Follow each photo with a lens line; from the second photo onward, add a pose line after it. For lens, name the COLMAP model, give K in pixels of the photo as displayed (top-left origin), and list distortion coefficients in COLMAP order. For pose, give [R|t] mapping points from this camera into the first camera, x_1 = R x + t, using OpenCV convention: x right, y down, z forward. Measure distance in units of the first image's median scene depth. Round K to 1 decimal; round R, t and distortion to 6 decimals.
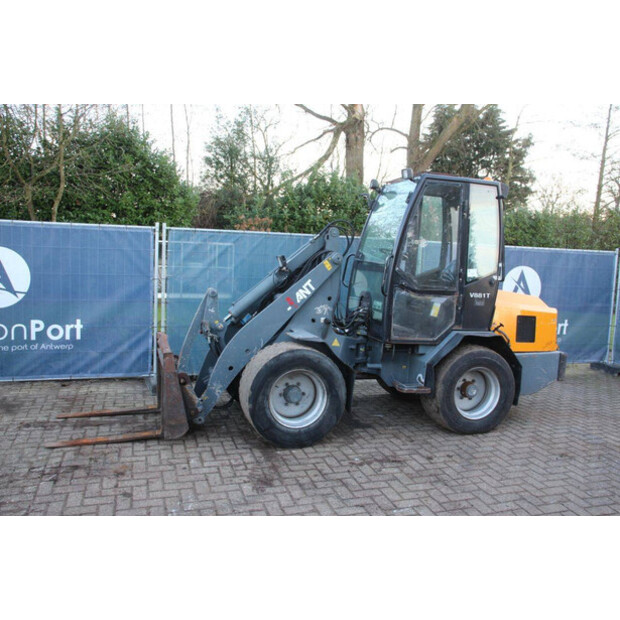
lens RADIAL K [[545.8, 0, 310.0], [0, 545.8, 310.0], [0, 0, 1]] dist [-0.154355, 0.161814]
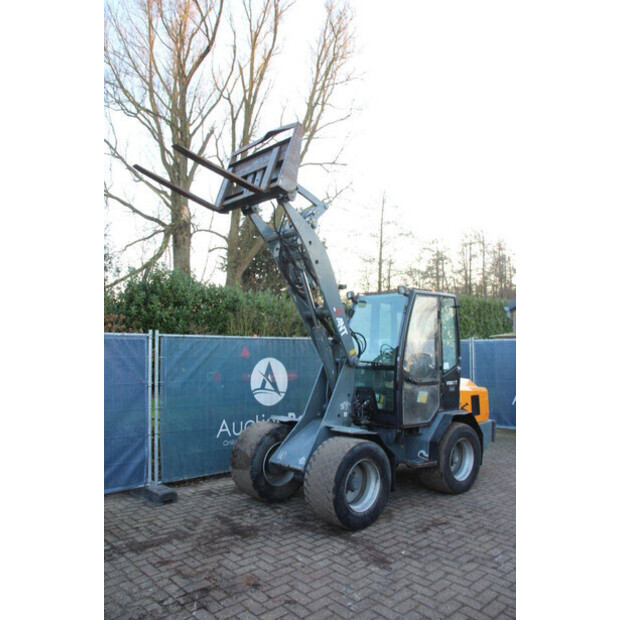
lens RADIAL K [[512.3, 0, 310.0], [0, 512.3, 310.0], [0, 0, 1]] dist [-0.178620, 0.159103]
pose [[0.909963, -0.005870, 0.414648, -0.495830], [0.073006, 0.986551, -0.146247, -0.048238], [-0.408213, 0.163351, 0.898153, 0.028113]]
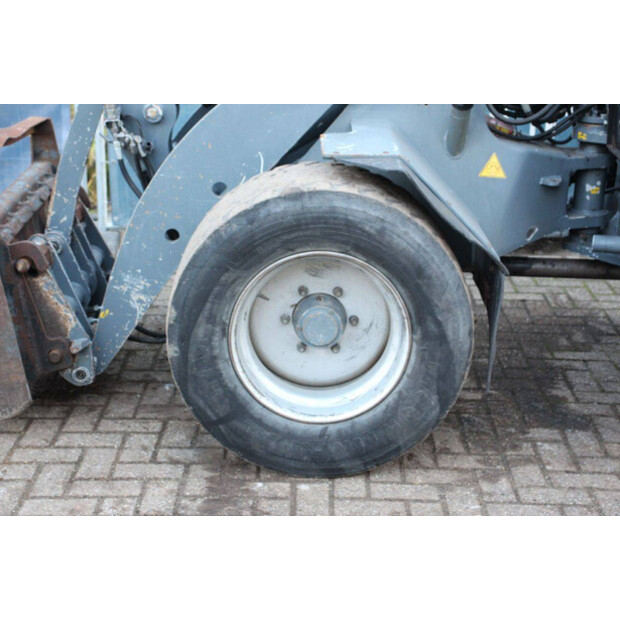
lens RADIAL K [[1234.8, 0, 310.1], [0, 1234.8, 326.3], [0, 0, 1]] dist [0.200969, 0.141252]
pose [[0.951155, 0.078994, -0.298437, 0.177872], [-0.011430, 0.975057, 0.221661, -0.011927], [0.308503, -0.207423, 0.928333, 0.255728]]
